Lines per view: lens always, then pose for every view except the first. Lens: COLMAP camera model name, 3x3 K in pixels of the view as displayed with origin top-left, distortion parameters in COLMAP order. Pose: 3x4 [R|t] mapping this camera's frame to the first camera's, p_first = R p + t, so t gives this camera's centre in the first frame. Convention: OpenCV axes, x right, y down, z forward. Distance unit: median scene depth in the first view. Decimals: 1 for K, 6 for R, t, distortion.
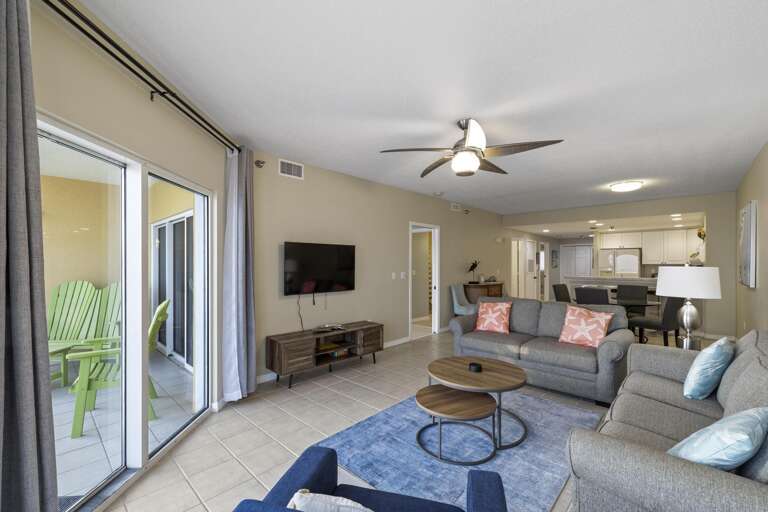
lens RADIAL K [[326.7, 0, 383.7], [0, 326.7, 261.2], [0, 0, 1]] dist [-0.000792, -0.000209]
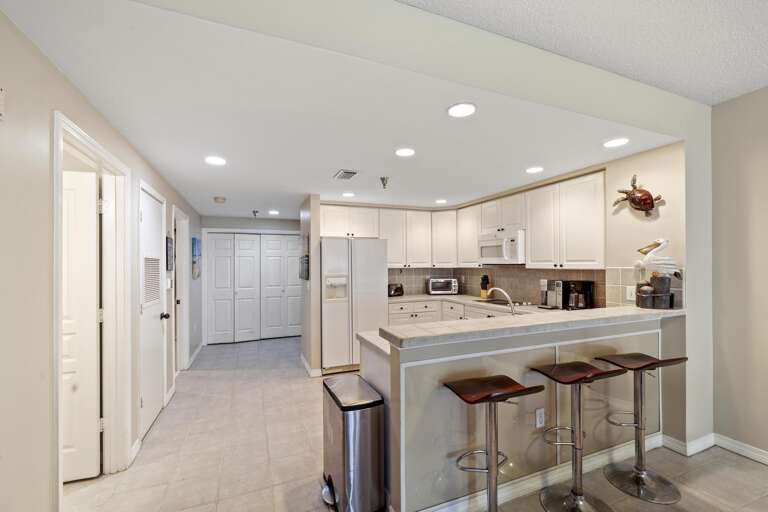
lens RADIAL K [[320.5, 0, 383.2], [0, 320.5, 262.6], [0, 0, 1]] dist [0.001083, 0.000065]
pose [[0.417450, -0.000144, 0.908700, 0.305822], [-0.000208, 1.000000, 0.000254, -0.000029], [-0.908700, -0.000294, 0.417450, 0.765274]]
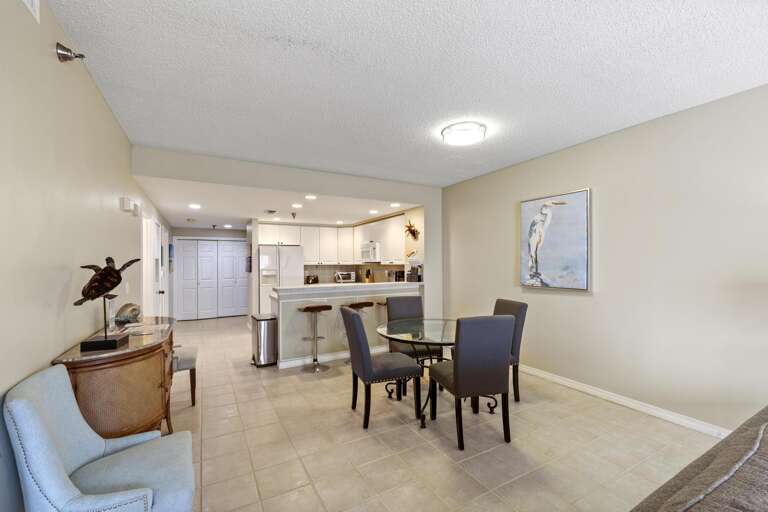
lens RADIAL K [[320.5, 0, 383.2], [0, 320.5, 262.6], [0, 0, 1]] dist [0.001083, 0.000065]
pose [[0.304872, -0.002910, 0.952389, 0.077481], [0.000384, 0.999996, 0.002933, 0.001170], [-0.952393, -0.000529, 0.304872, 0.546753]]
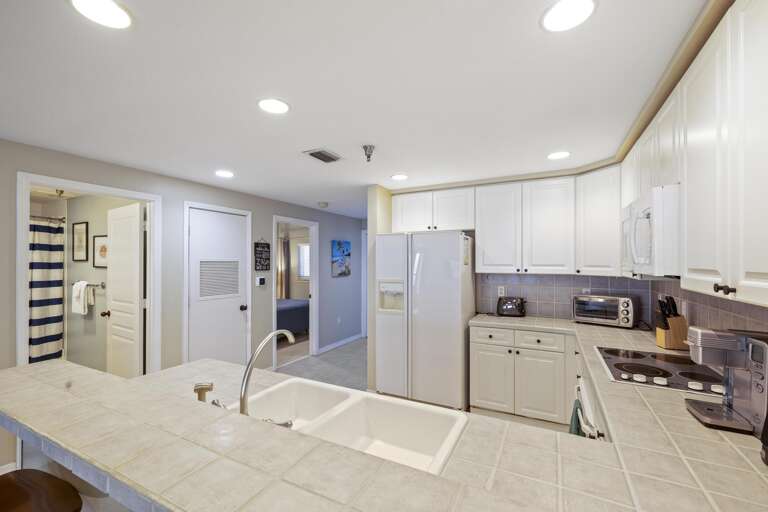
lens RADIAL K [[326.7, 0, 383.7], [0, 326.7, 261.2], [0, 0, 1]] dist [-0.000792, -0.000209]
pose [[0.964014, -0.003681, 0.265827, 0.584888], [0.001562, 0.999965, 0.008182, -0.007187], [-0.265848, -0.007472, 0.963986, 0.659428]]
